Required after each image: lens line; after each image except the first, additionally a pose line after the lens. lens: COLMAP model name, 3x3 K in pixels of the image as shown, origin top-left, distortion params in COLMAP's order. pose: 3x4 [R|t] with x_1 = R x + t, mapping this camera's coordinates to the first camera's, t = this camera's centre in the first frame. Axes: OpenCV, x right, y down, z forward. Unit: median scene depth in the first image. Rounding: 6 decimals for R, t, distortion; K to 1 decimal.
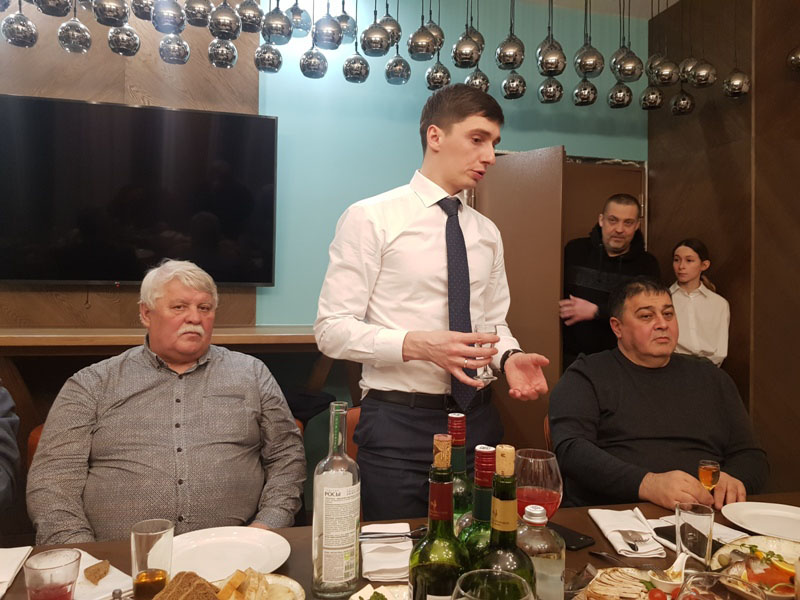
lens RADIAL K [[631.5, 0, 391.5], [0, 631.5, 285.1], [0, 0, 1]] dist [0.005067, -0.025536]
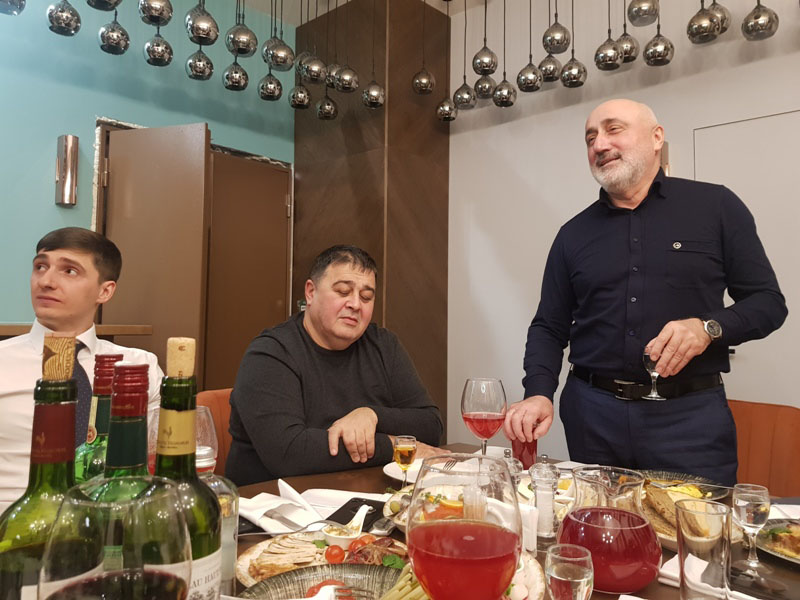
lens RADIAL K [[627.4, 0, 401.6], [0, 627.4, 282.4], [0, 0, 1]] dist [0.057805, -0.096069]
pose [[0.840383, 0.027372, 0.541302, 0.005830], [-0.003587, 0.998983, -0.044946, 0.052508], [-0.541982, 0.035830, 0.839626, 0.067162]]
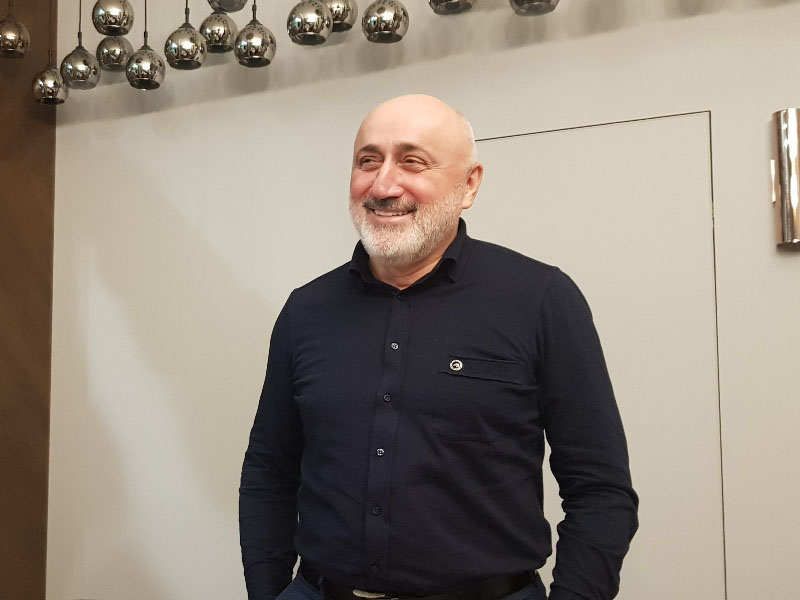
lens RADIAL K [[591.3, 0, 386.2], [0, 591.3, 267.7], [0, 0, 1]] dist [-0.035269, -0.003499]
pose [[0.527812, 0.094372, 0.844102, 0.360714], [0.022587, 0.991897, -0.125019, -0.030837], [-0.849061, 0.085052, 0.521404, 0.350499]]
